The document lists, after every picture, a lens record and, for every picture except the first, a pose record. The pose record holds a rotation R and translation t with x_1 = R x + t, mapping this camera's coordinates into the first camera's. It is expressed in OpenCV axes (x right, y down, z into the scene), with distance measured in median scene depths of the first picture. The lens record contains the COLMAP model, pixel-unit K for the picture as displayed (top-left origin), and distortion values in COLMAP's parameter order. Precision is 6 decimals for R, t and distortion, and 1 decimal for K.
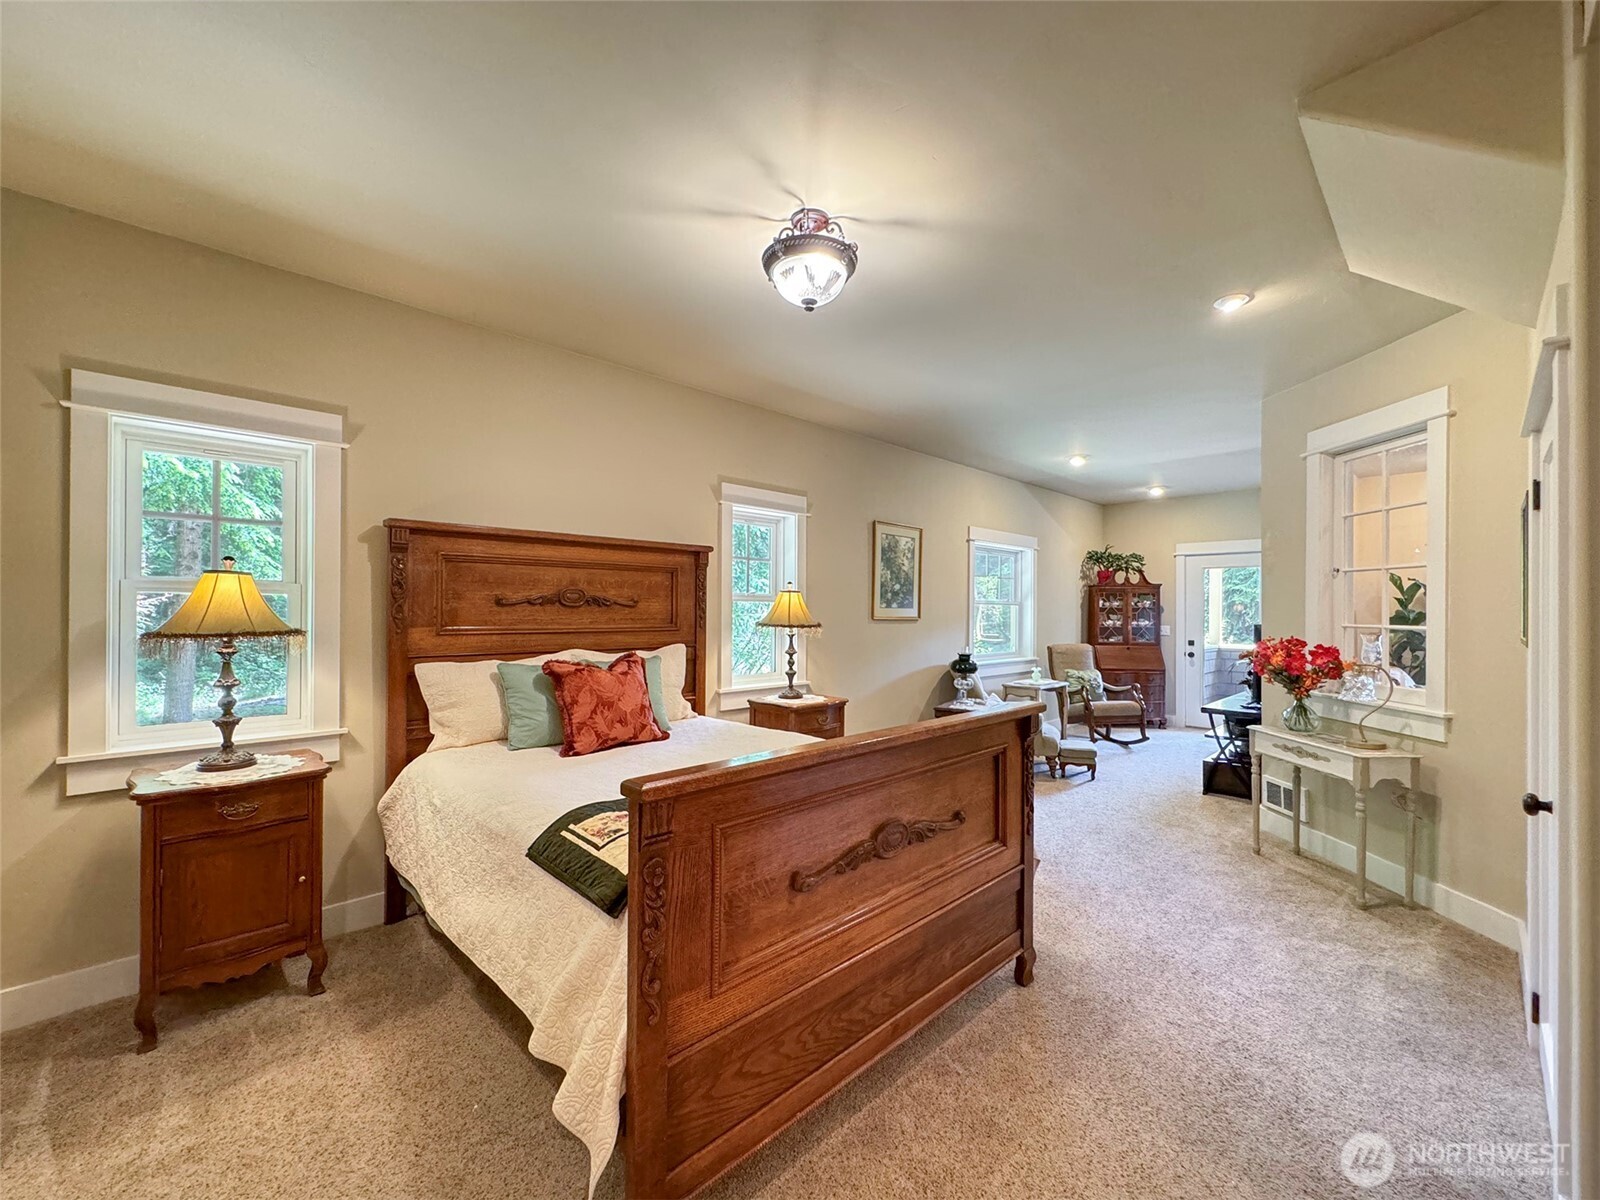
lens RADIAL K [[652.4, 0, 794.2], [0, 652.4, 622.2], [0, 0, 1]] dist [-0.003819, -0.000774]
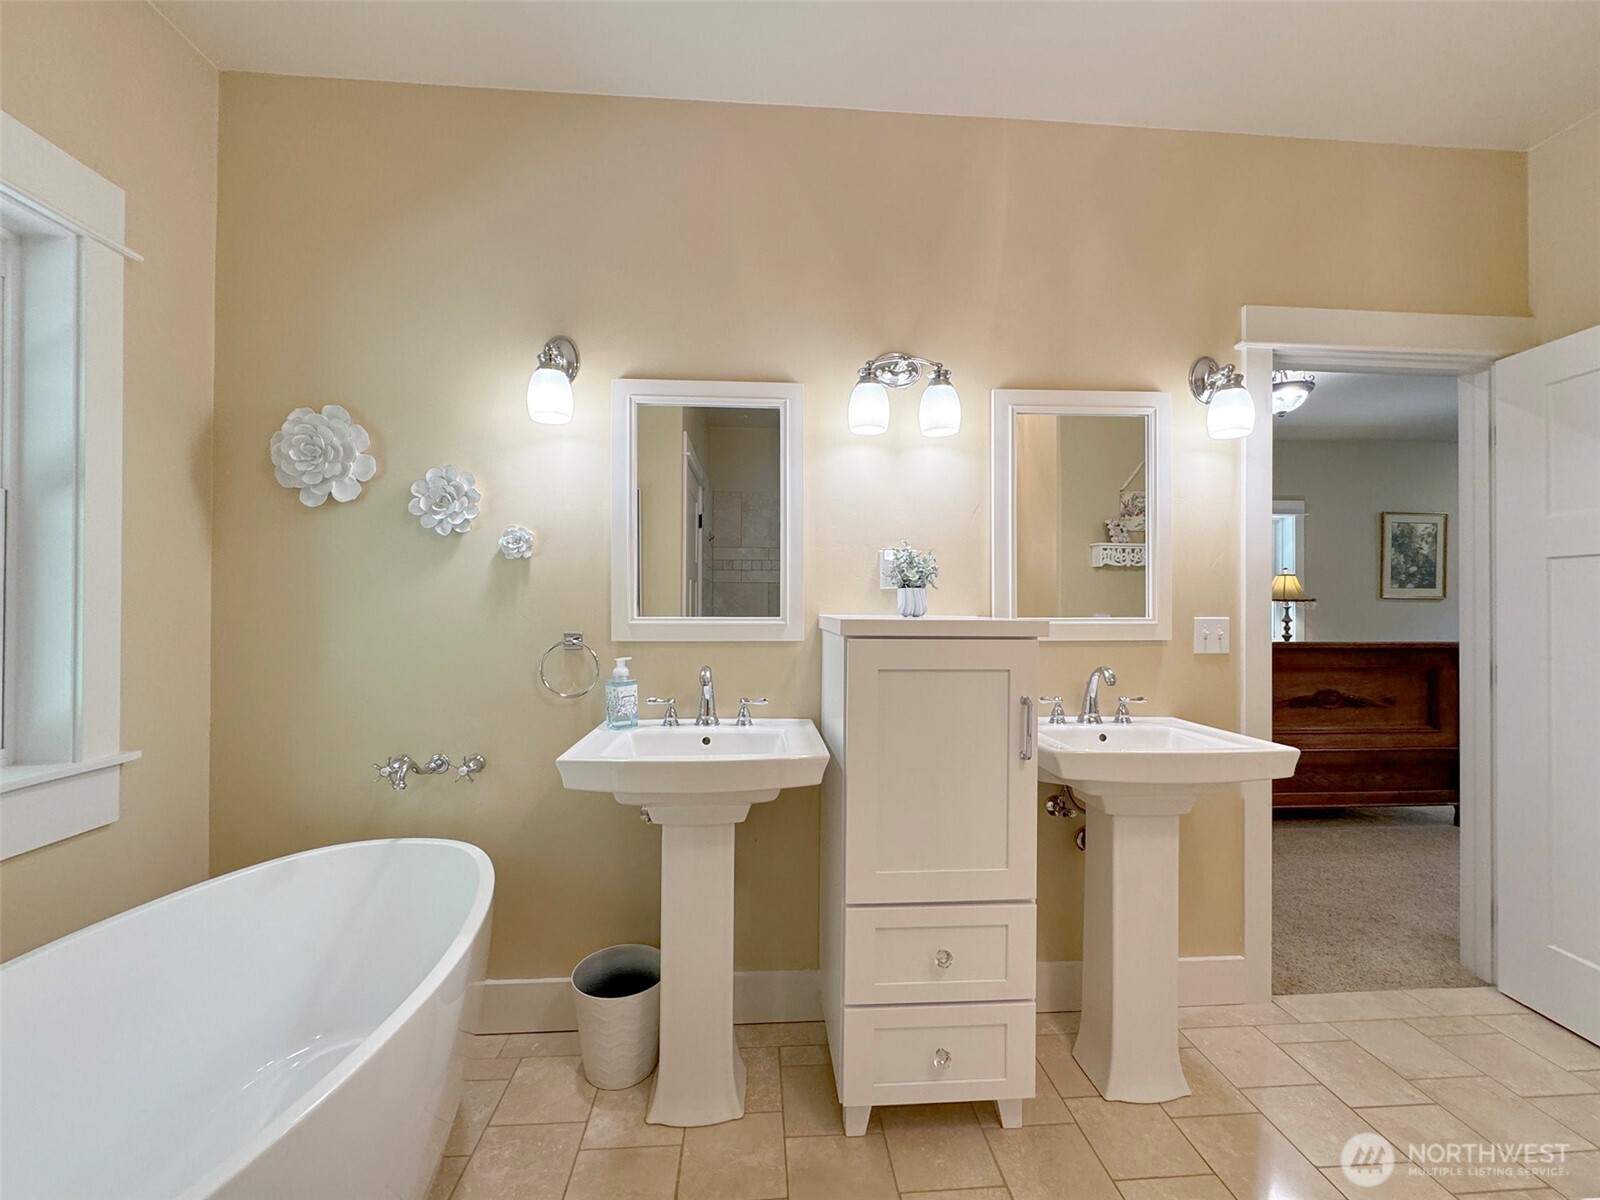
lens RADIAL K [[652.4, 0, 796.0], [0, 652.4, 601.8], [0, 0, 1]] dist [-0.003819, -0.000774]
pose [[0.767964, -0.002880, -0.640486, 0.057651], [-0.012775, 0.999722, -0.019813, 0.035644], [0.640365, 0.023397, 0.767714, -0.501557]]
